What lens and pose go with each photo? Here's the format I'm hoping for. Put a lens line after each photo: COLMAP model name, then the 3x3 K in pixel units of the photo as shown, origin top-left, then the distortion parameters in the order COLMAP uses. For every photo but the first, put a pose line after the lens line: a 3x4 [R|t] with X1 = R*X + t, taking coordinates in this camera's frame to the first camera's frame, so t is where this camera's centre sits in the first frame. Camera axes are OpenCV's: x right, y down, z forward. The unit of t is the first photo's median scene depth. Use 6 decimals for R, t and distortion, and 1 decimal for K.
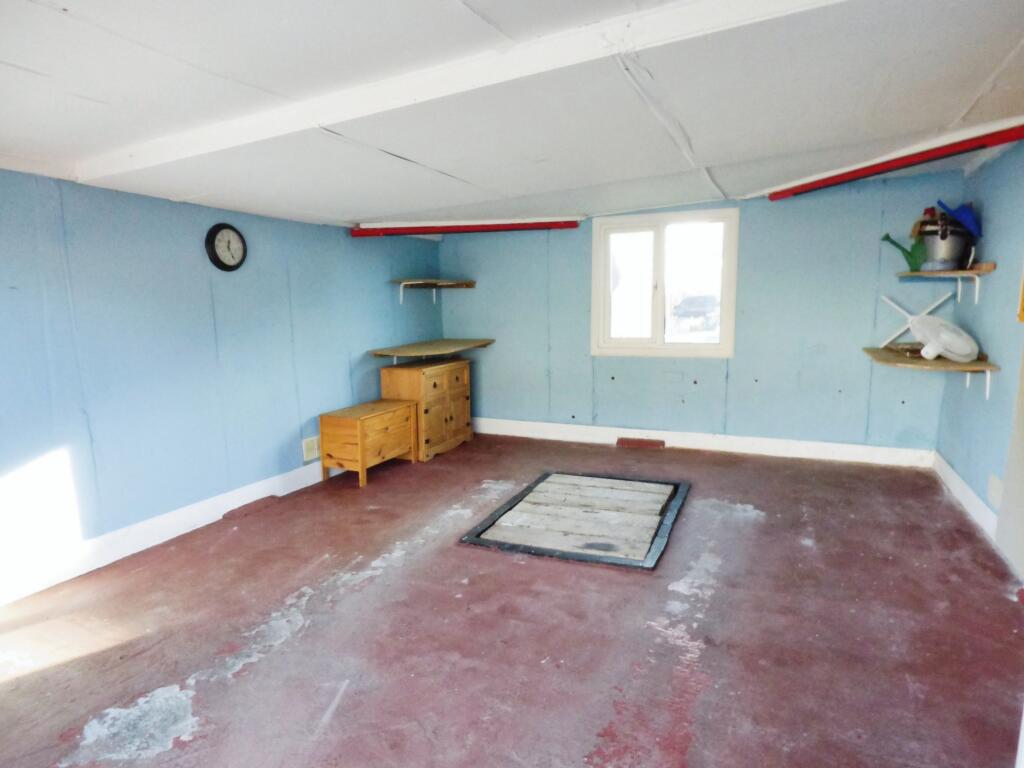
lens RADIAL K [[596.4, 0, 524.0], [0, 596.4, 381.9], [0, 0, 1]] dist [0.000339, 0.000022]
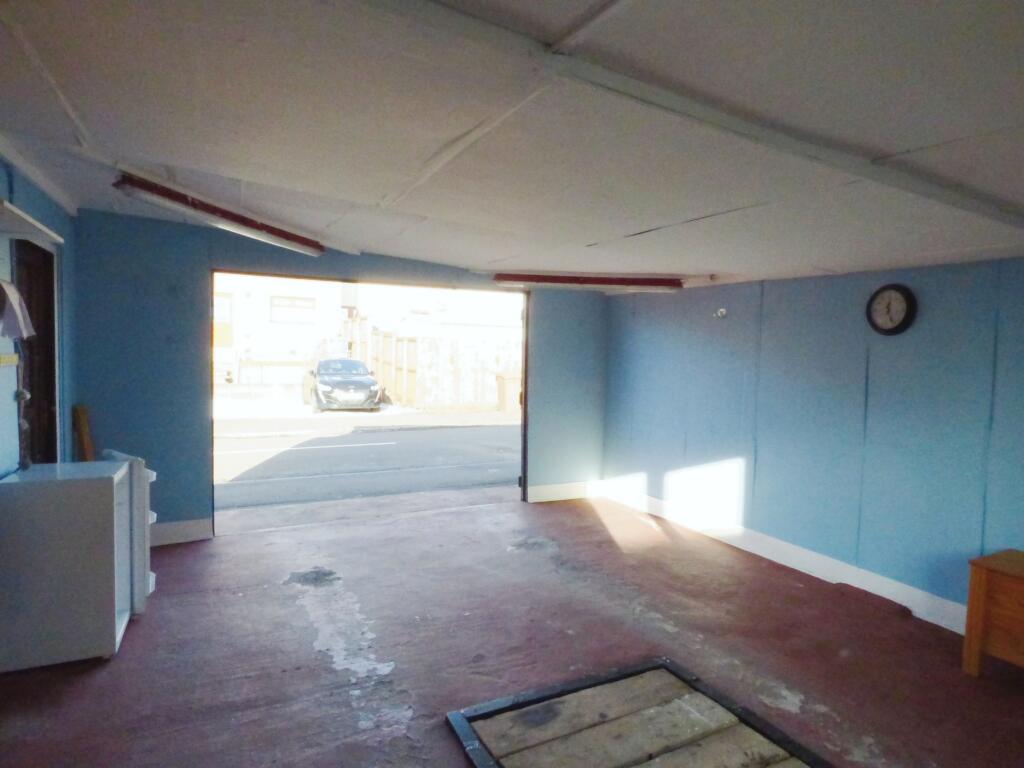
lens RADIAL K [[596.4, 0, 524.0], [0, 596.4, 381.9], [0, 0, 1]] dist [0.000339, 0.000022]
pose [[-0.627773, 0.038620, -0.777438, 0.589420], [-0.120621, 0.981877, 0.146175, -0.187287], [0.768994, 0.185540, -0.611738, 1.180287]]
